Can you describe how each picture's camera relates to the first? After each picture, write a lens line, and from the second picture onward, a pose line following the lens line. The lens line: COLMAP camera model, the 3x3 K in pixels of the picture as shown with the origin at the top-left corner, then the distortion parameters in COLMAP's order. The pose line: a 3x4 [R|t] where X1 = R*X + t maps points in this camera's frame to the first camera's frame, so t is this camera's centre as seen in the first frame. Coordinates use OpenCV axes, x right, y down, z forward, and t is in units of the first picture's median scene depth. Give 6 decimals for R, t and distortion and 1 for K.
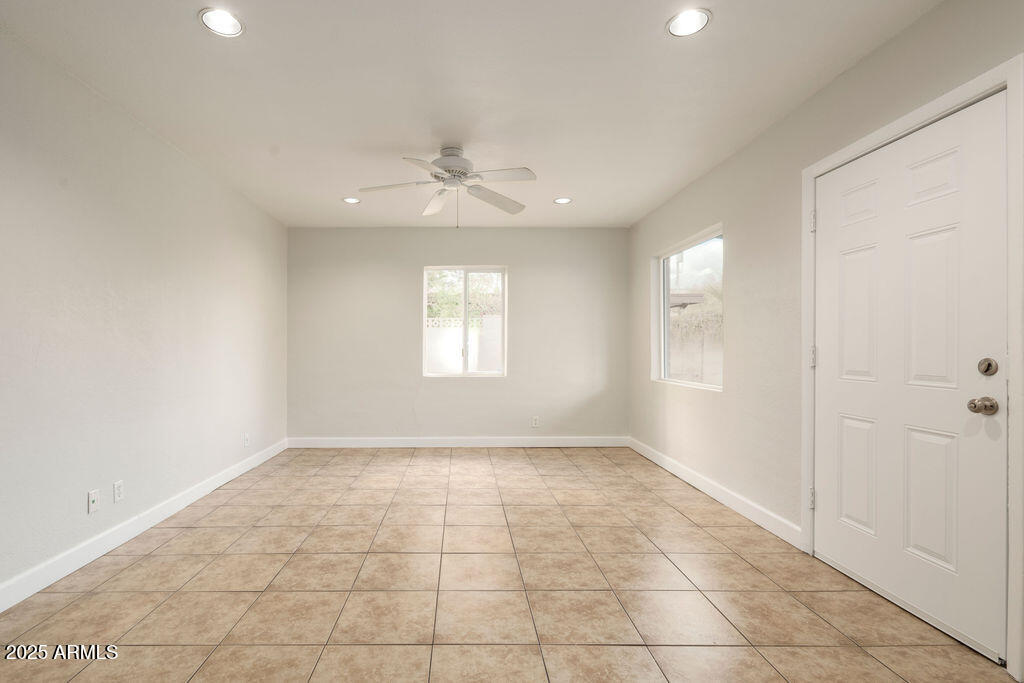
lens RADIAL K [[465.8, 0, 469.7], [0, 465.8, 348.0], [0, 0, 1]] dist [-0.004587, 0.000619]
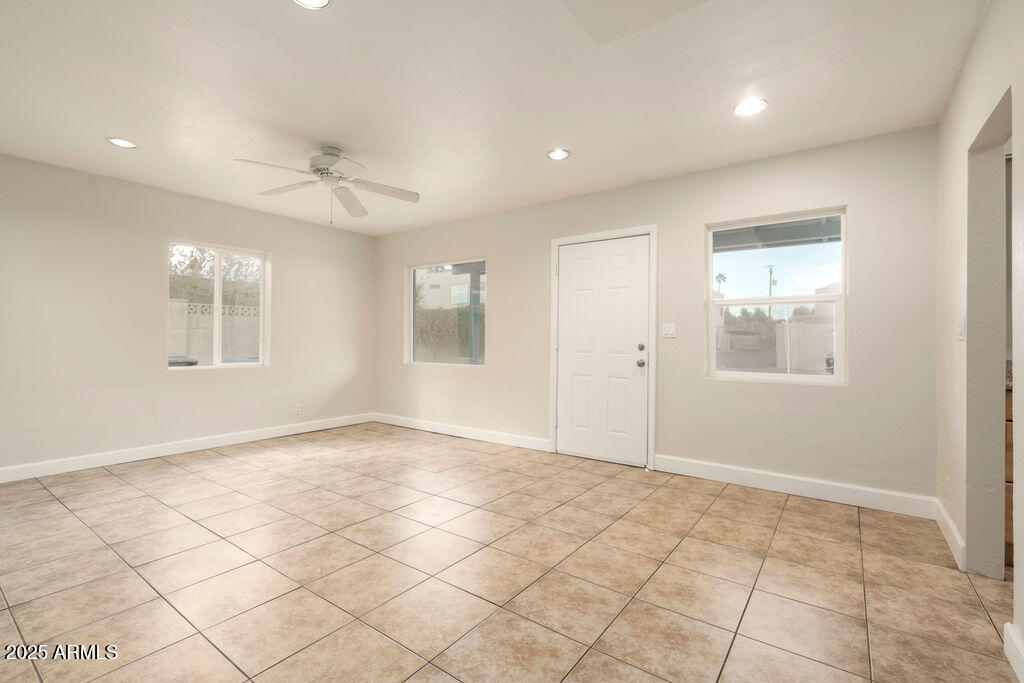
lens RADIAL K [[465.8, 0, 483.9], [0, 465.8, 338.6], [0, 0, 1]] dist [-0.004587, 0.000619]
pose [[0.616884, 0.007837, 0.787015, -0.791392], [-0.008604, 0.999958, -0.003214, 0.006627], [-0.787007, -0.004788, 0.616925, 0.087804]]
